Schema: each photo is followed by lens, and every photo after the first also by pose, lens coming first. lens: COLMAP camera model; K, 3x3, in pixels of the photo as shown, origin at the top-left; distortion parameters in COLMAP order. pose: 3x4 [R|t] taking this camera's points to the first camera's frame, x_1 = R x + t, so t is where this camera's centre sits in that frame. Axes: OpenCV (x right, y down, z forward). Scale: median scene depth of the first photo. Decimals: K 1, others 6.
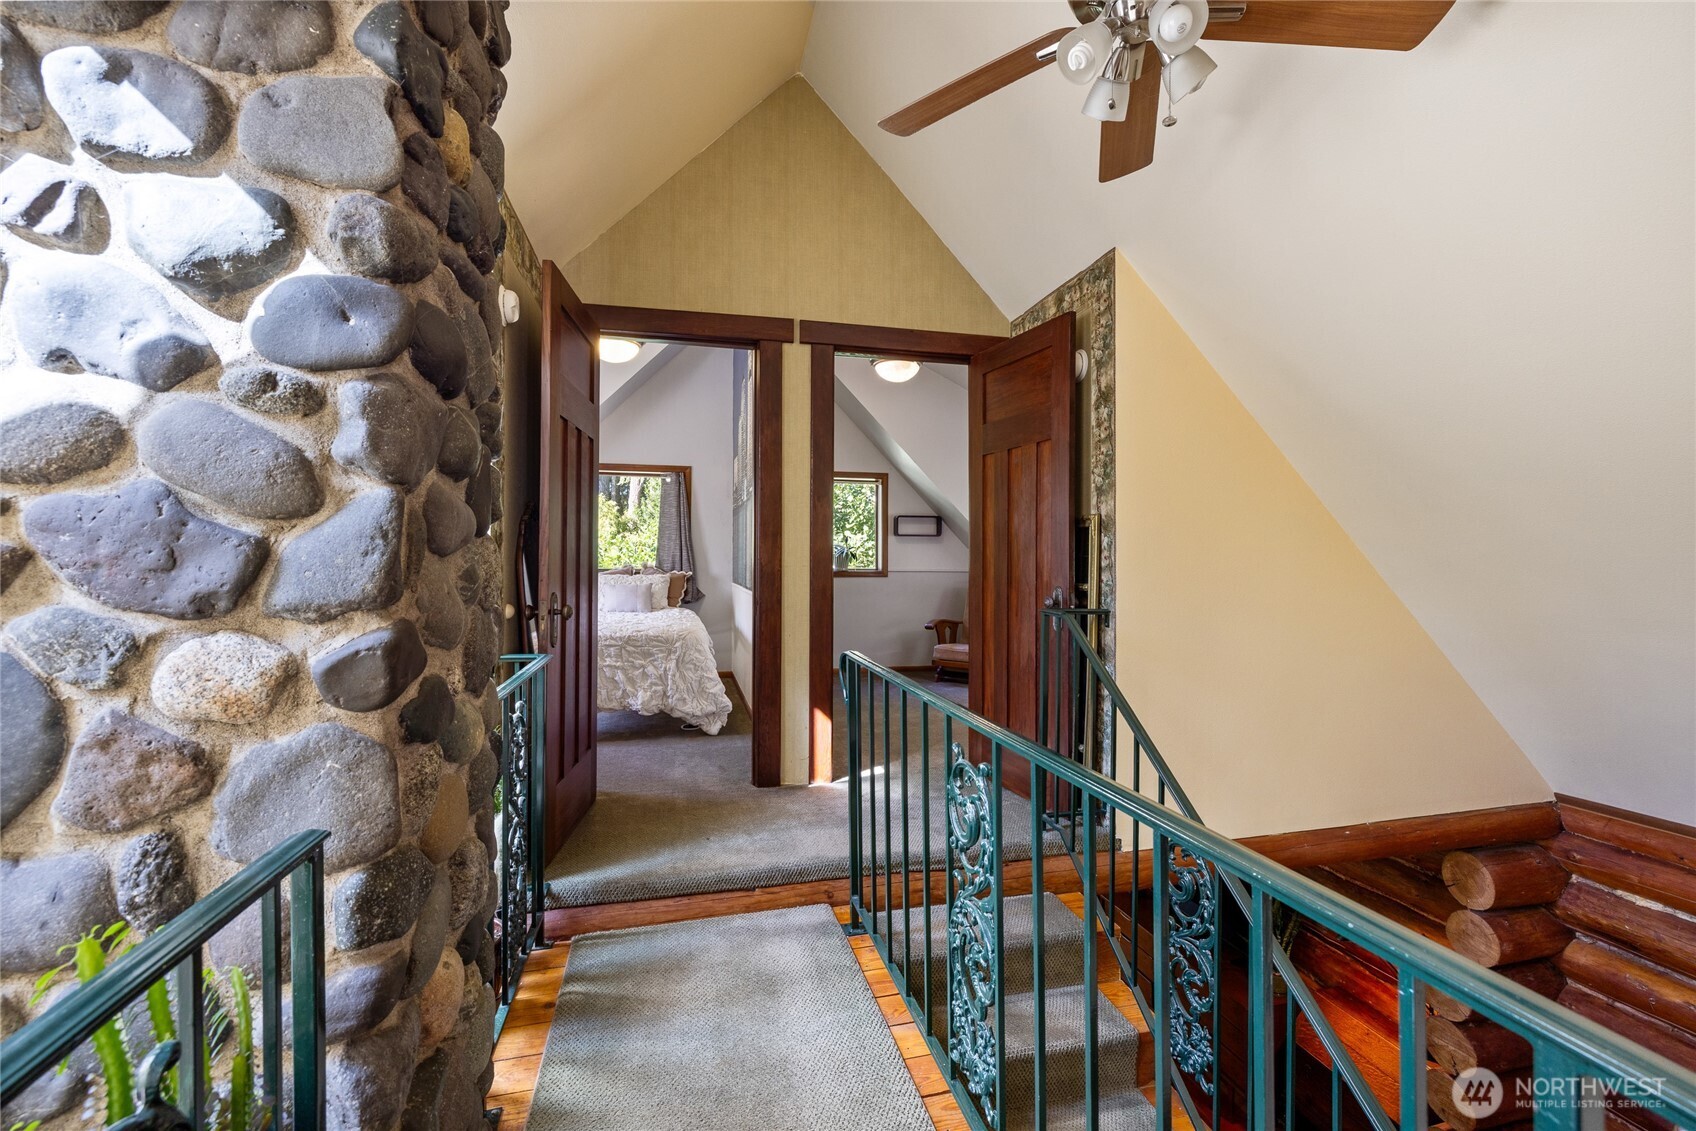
lens RADIAL K [[709.0, 0, 852.1], [0, 709.0, 556.8], [0, 0, 1]] dist [-0.000736, -0.000077]
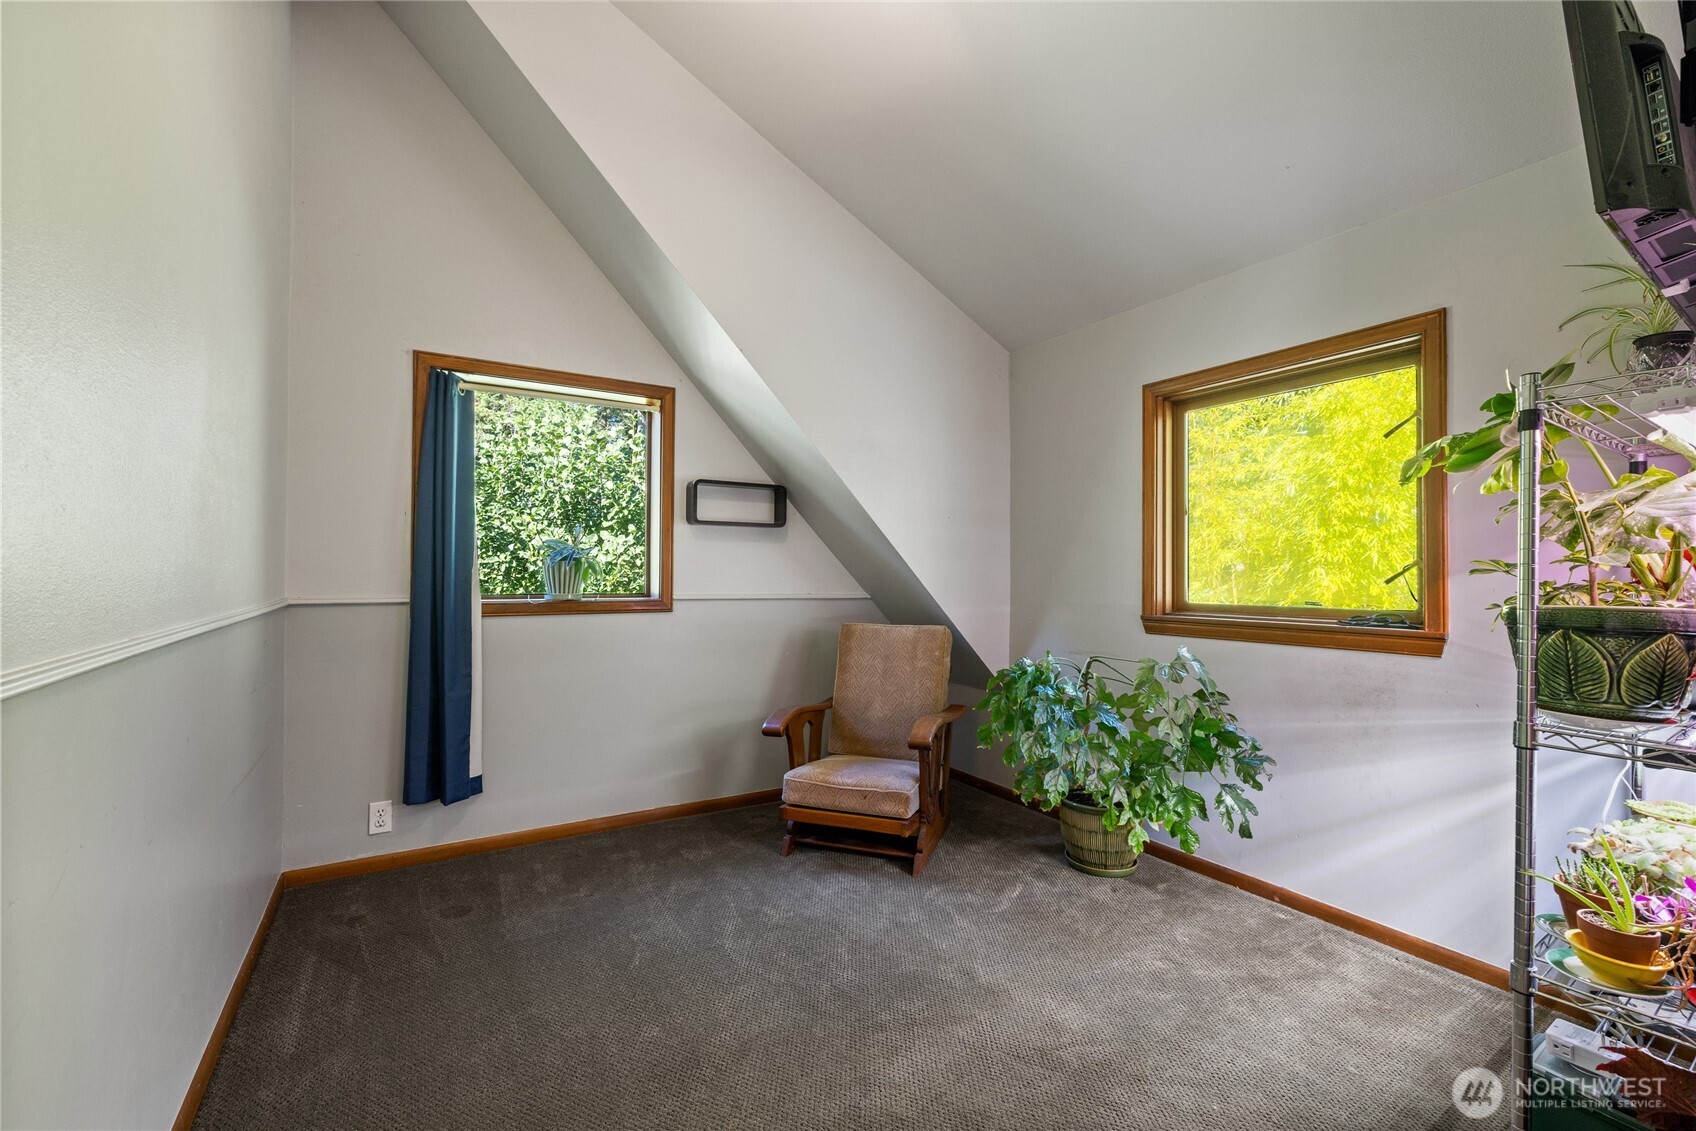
lens RADIAL K [[709.0, 0, 852.1], [0, 709.0, 556.8], [0, 0, 1]] dist [-0.000736, -0.000077]
pose [[0.950619, 0.007543, 0.310269, 0.017867], [-0.002729, 0.999869, -0.015946, -0.001021], [-0.310349, 0.014312, 0.950515, 0.517546]]
